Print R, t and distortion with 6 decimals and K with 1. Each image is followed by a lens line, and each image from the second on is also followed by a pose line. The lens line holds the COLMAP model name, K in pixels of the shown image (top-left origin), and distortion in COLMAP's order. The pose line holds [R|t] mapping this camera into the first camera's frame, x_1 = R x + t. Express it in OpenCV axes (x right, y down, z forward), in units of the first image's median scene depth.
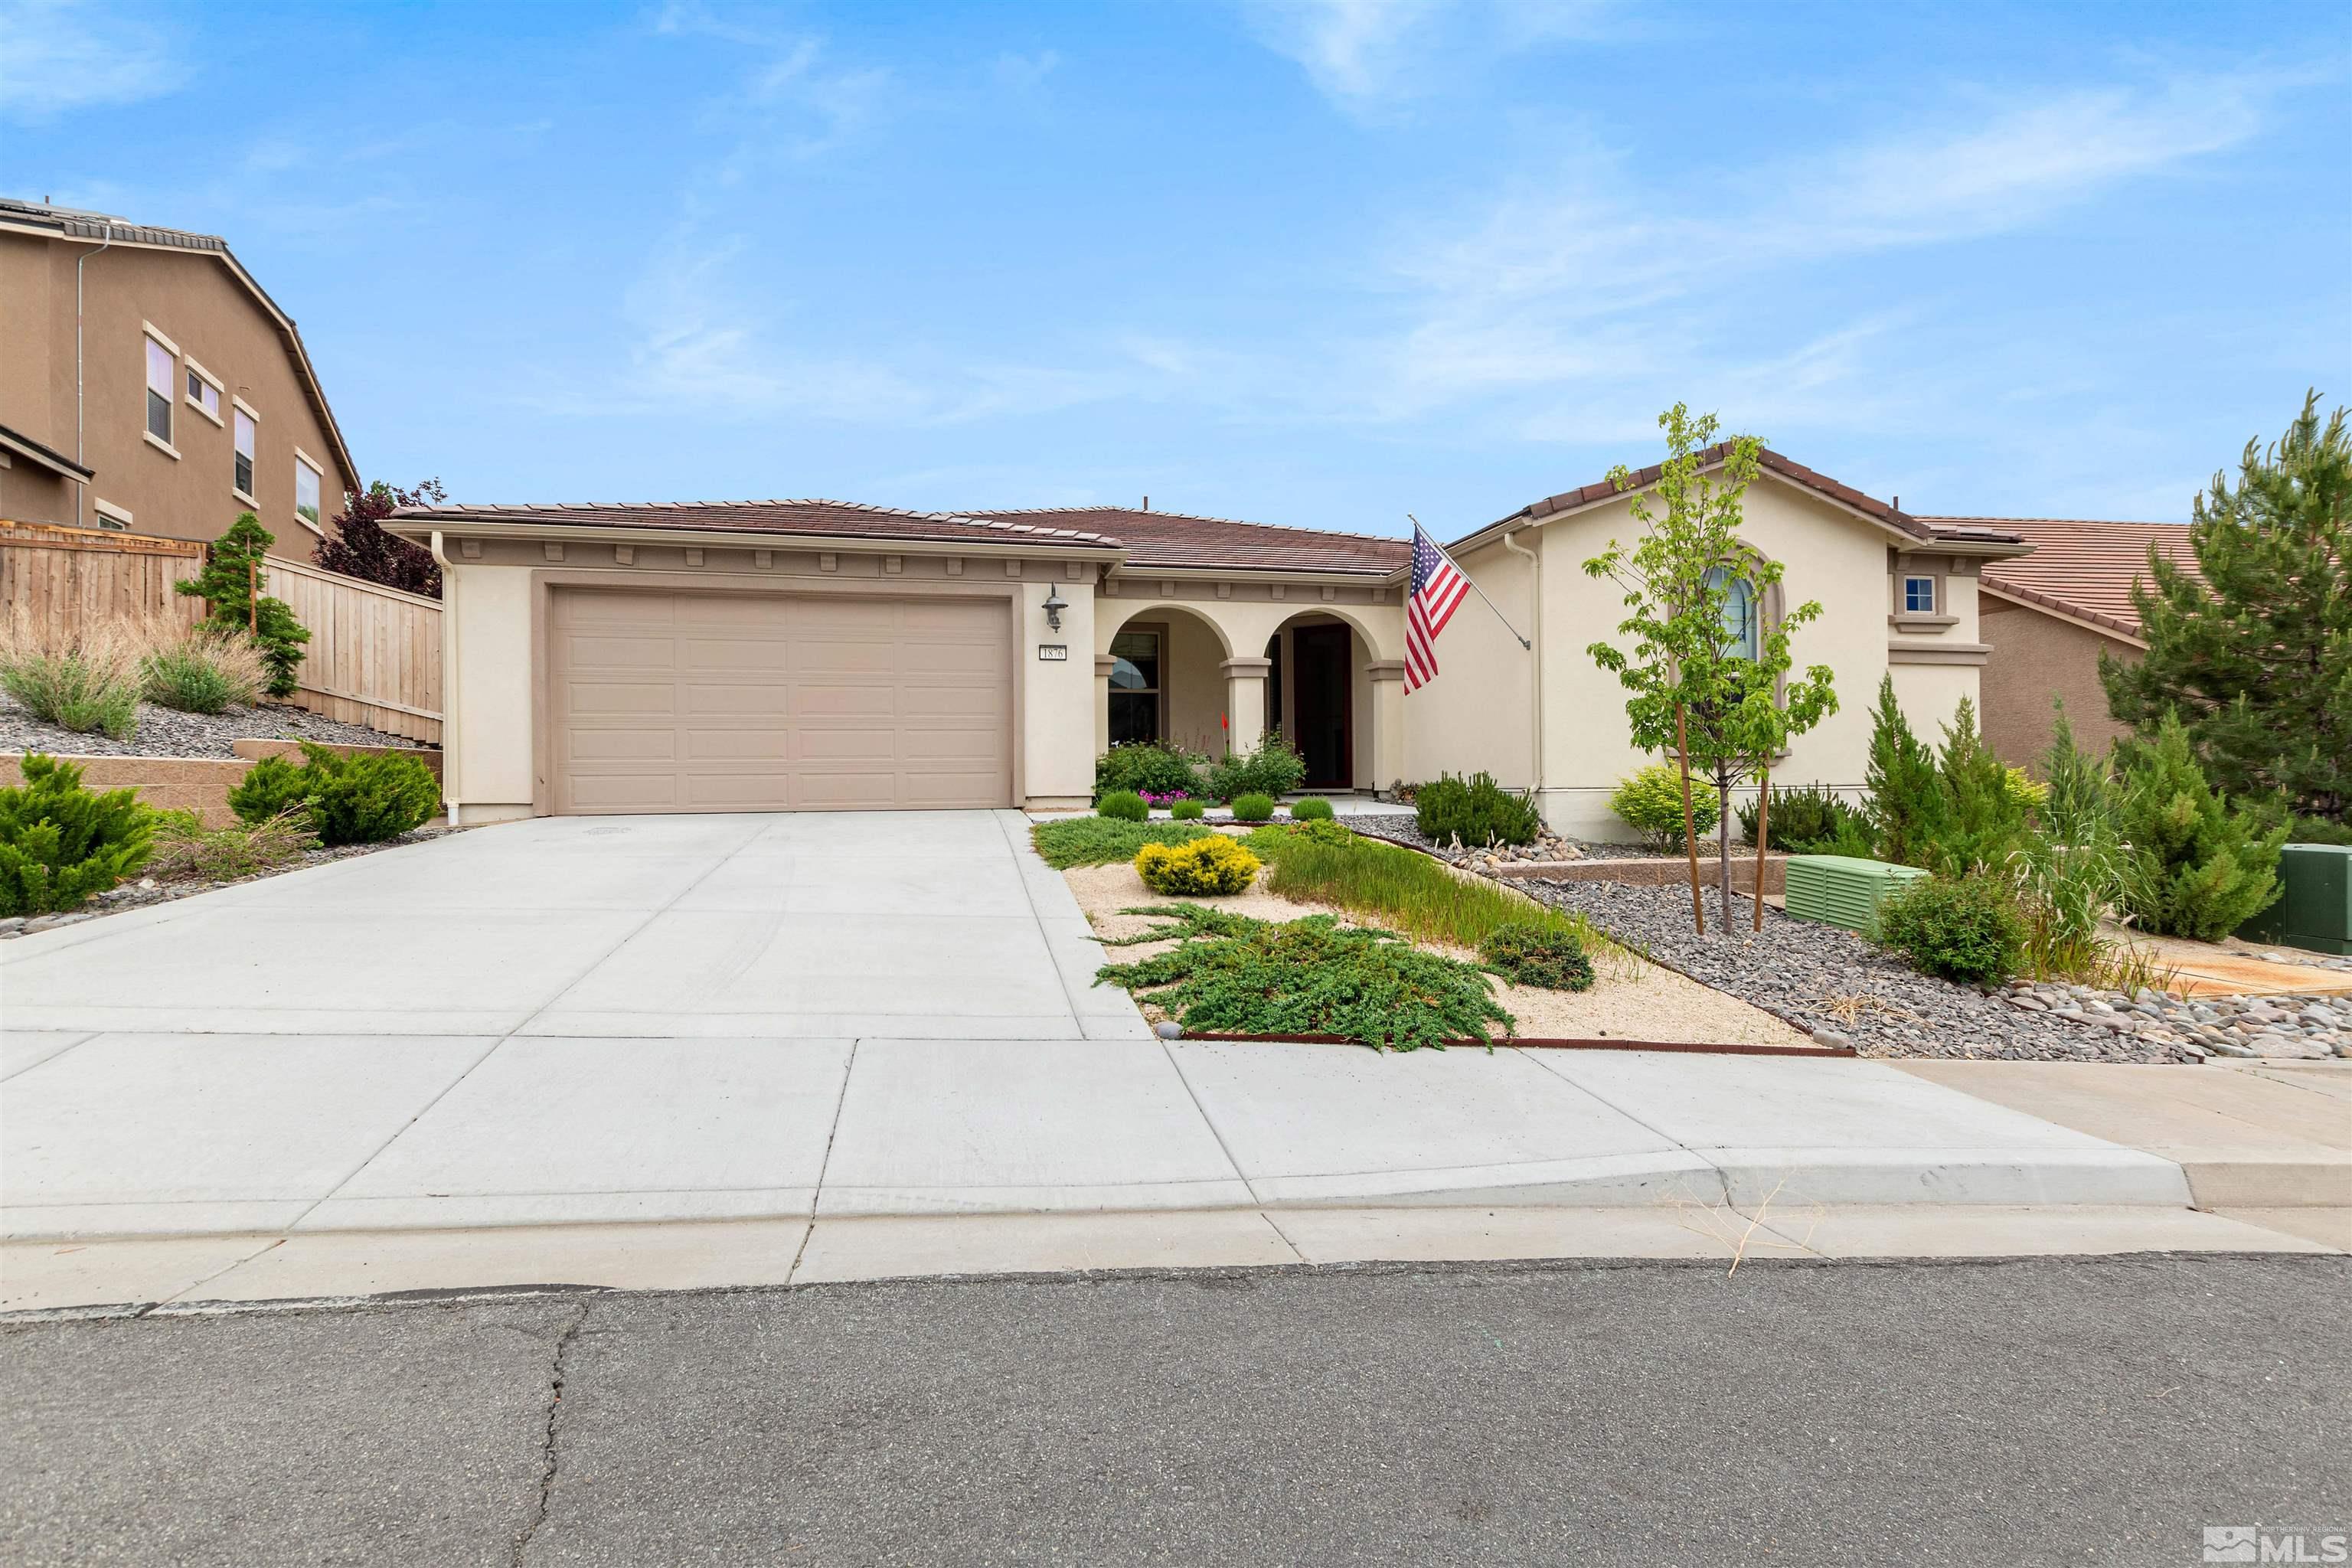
lens RADIAL K [[1036.9, 0, 1167.8], [0, 1036.9, 789.1], [0, 0, 1]] dist [-0.000926, -0.000470]
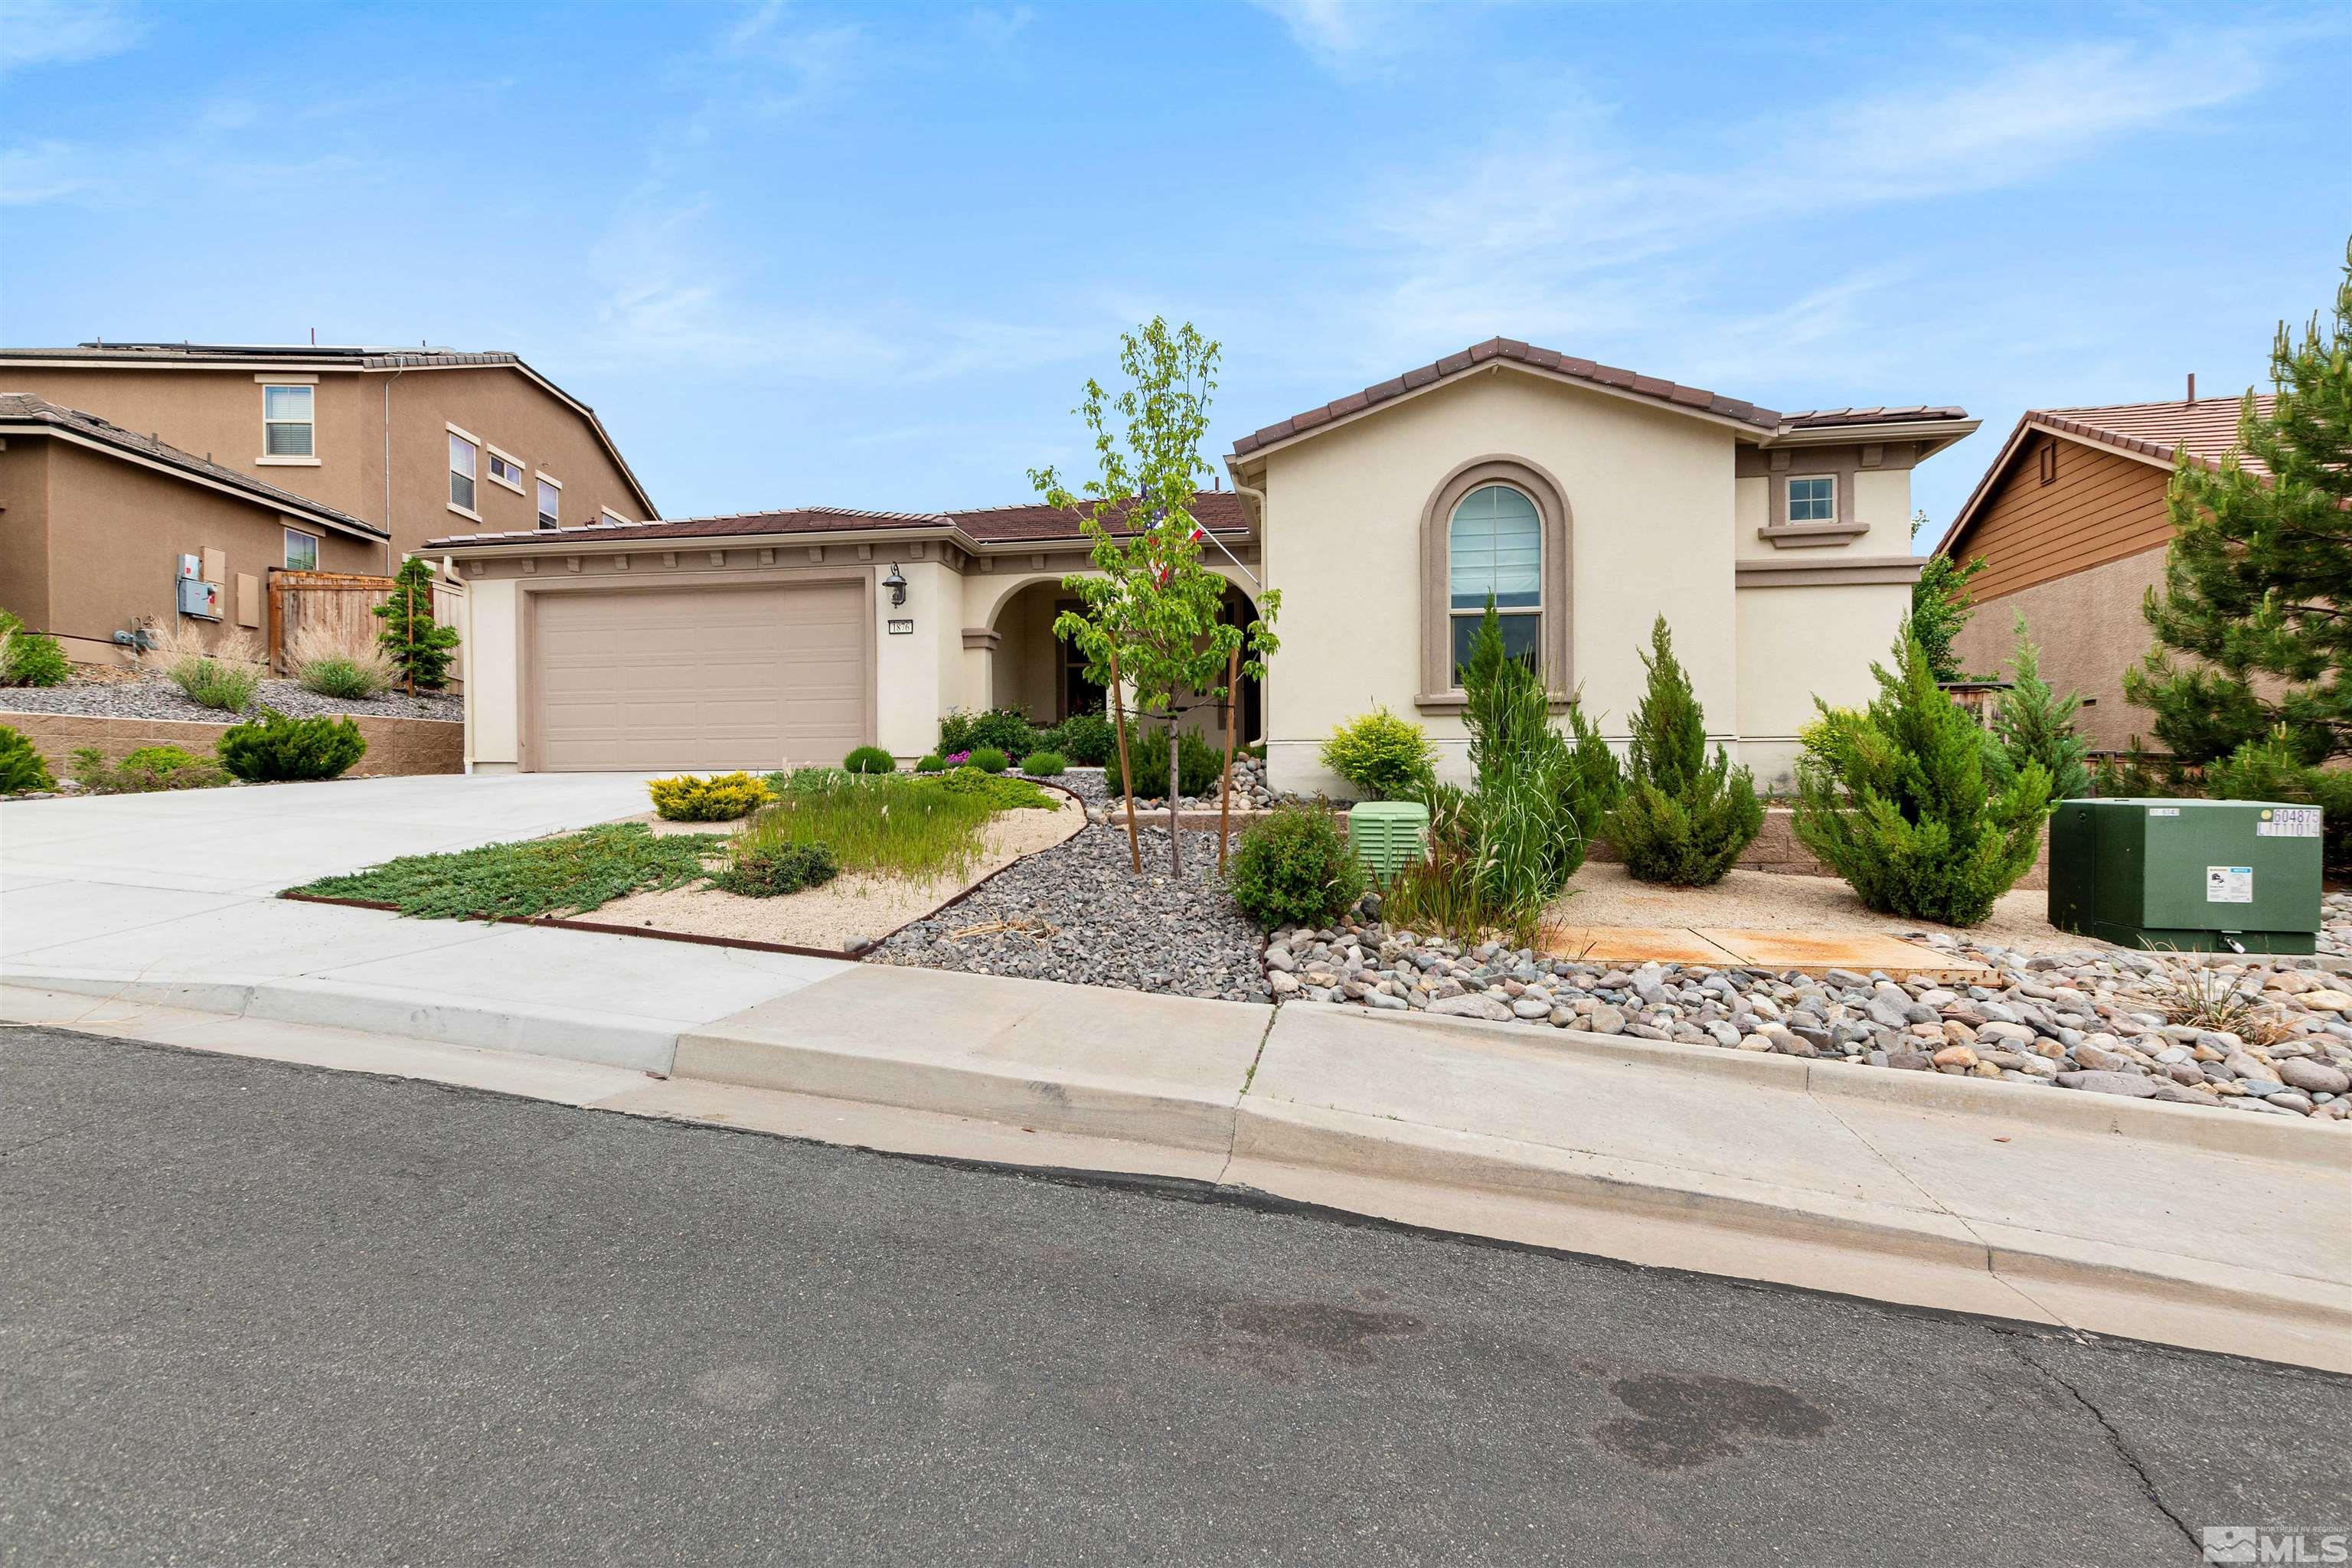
lens RADIAL K [[1036.9, 0, 1167.8], [0, 1036.9, 789.1], [0, 0, 1]] dist [-0.000926, -0.000470]
pose [[0.935608, 0.004795, -0.353009, 0.545443], [-0.004867, 0.999988, 0.000686, 0.038529], [0.353008, 0.001076, 0.935620, 0.074415]]
